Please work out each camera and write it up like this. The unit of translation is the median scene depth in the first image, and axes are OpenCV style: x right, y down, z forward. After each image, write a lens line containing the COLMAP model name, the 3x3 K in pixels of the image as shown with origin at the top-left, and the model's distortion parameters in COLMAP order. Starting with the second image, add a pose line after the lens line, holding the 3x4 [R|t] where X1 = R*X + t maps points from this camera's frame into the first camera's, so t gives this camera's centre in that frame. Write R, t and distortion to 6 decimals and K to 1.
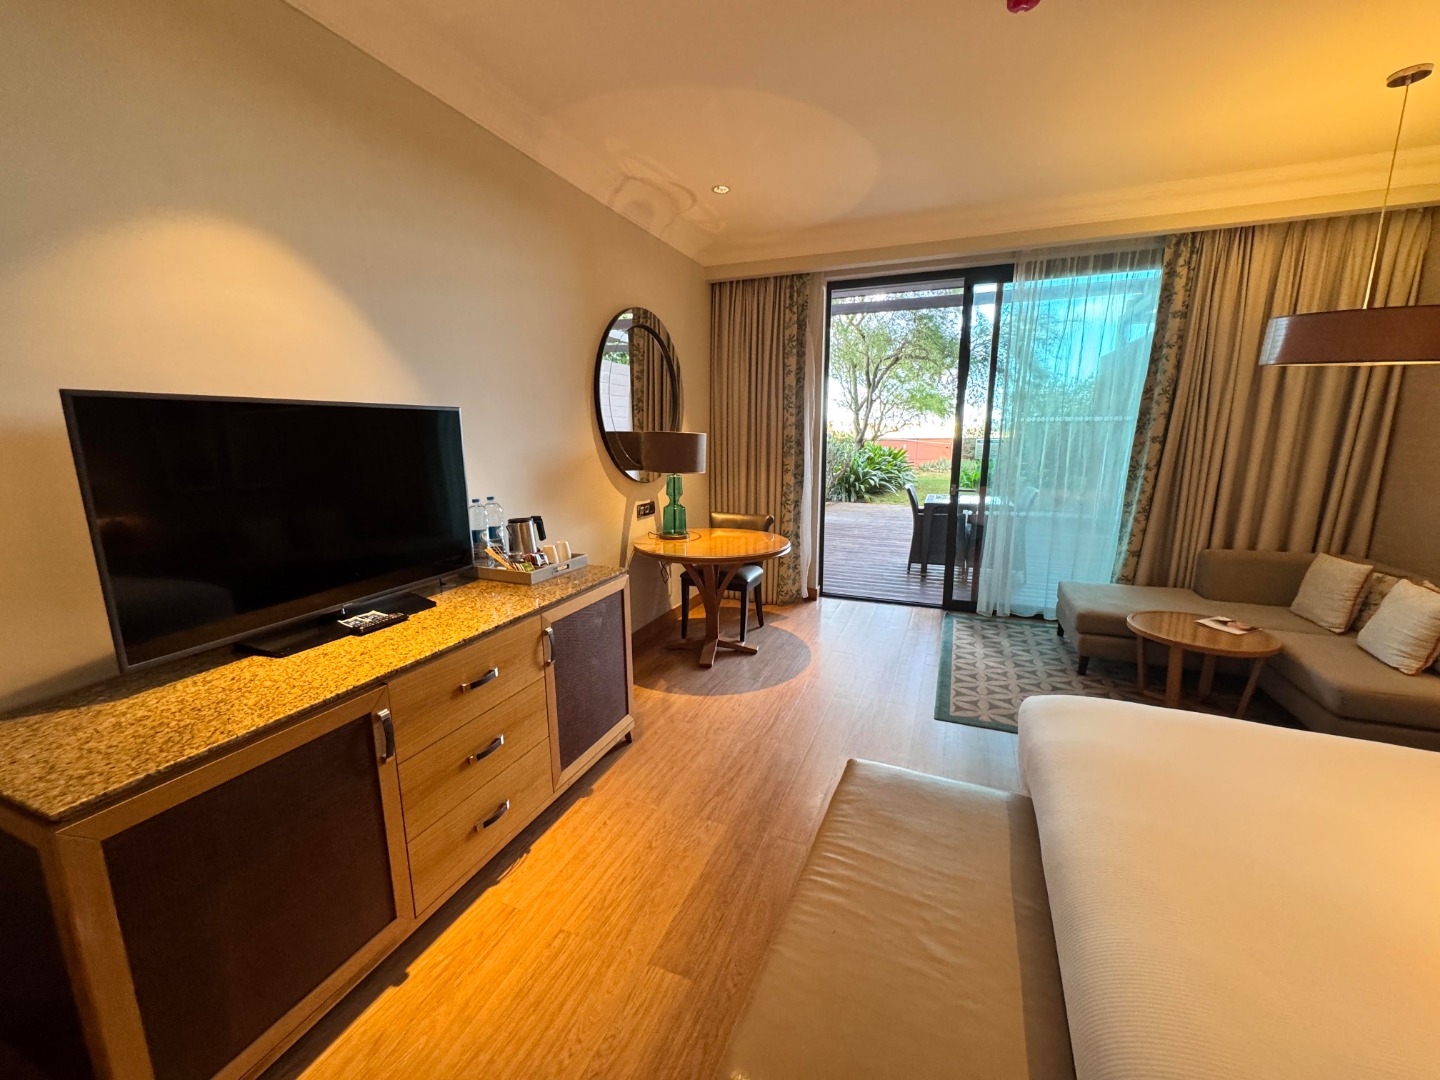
lens RADIAL K [[566.7, 0, 718.9], [0, 566.7, 542.9], [0, 0, 1]] dist [-0.003493, -0.000720]
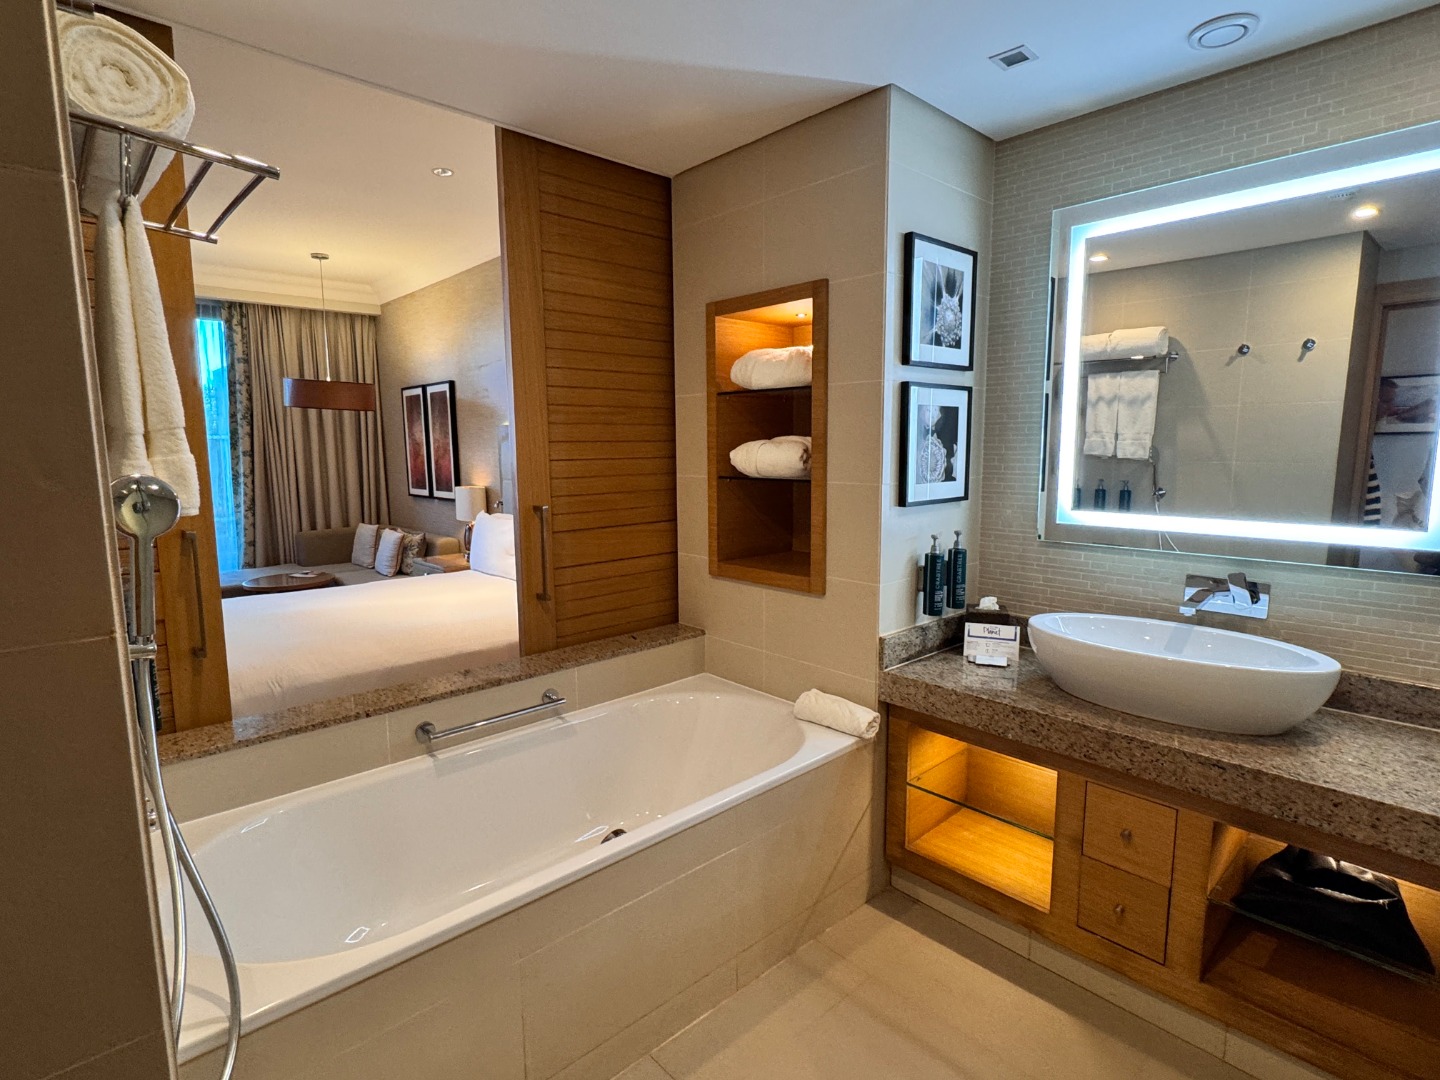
lens RADIAL K [[739.7, 0, 724.3], [0, 739.7, 538.3], [0, 0, 1]] dist [-0.002006, 0.000069]
pose [[0.414293, -0.113096, 0.903090, -0.319364], [0.182634, 0.982397, 0.039245, 0.139675], [-0.891631, 0.148676, 0.427655, -0.663064]]
